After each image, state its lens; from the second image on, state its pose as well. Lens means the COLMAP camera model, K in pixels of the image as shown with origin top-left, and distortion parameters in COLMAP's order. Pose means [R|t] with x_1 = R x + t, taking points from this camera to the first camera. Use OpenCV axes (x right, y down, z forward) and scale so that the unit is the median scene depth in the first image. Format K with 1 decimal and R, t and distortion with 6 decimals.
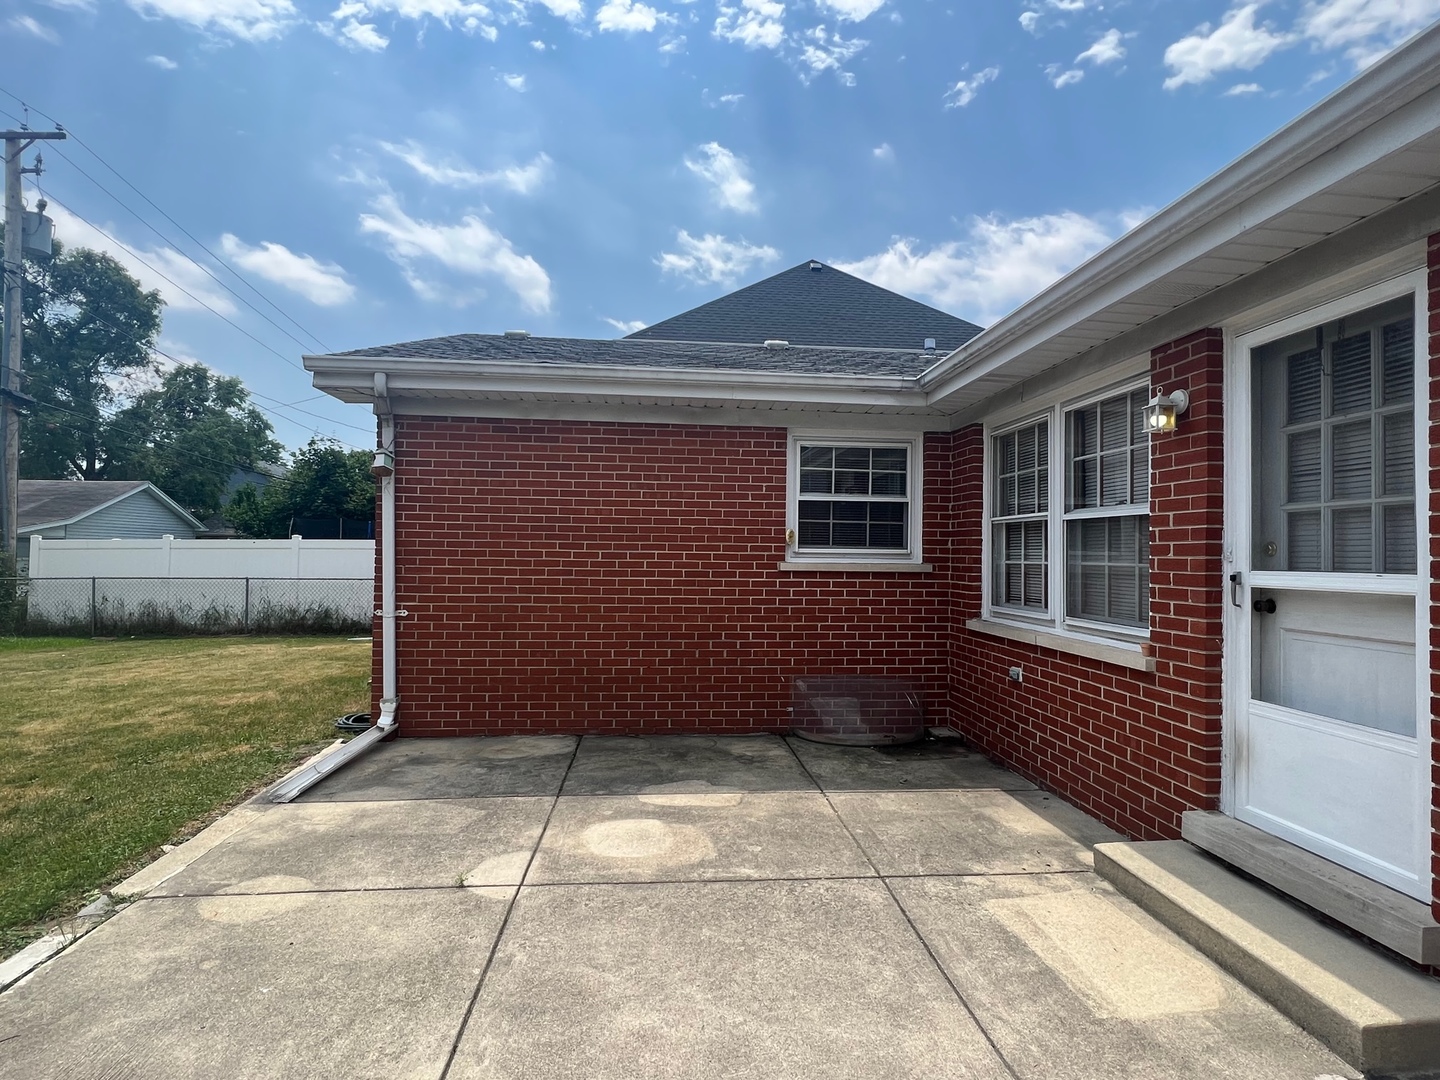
lens RADIAL K [[747.4, 0, 721.3], [0, 747.4, 542.5], [0, 0, 1]] dist [-0.001950, -0.000165]
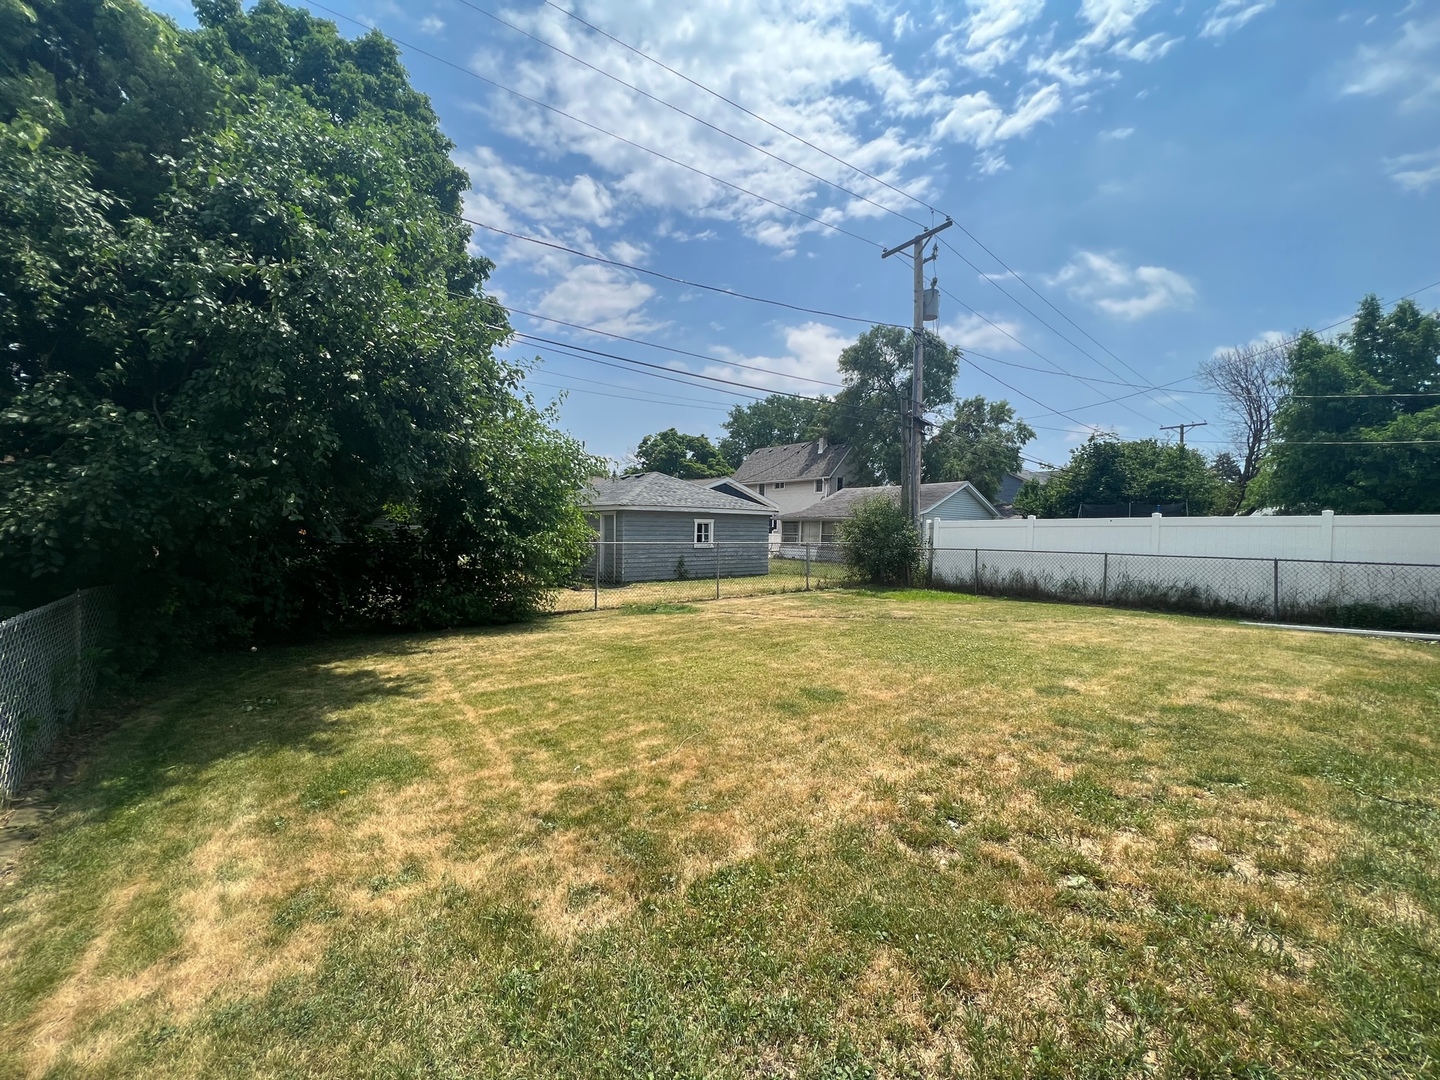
lens RADIAL K [[574.6, 0, 717.0], [0, 574.6, 540.0], [0, 0, 1]] dist [0.001429, 0.000645]
pose [[0.554688, 0.012434, -0.831965, -0.239680], [0.002008, 0.999865, 0.016283, 0.012709], [0.832056, -0.010703, 0.554588, 0.059893]]
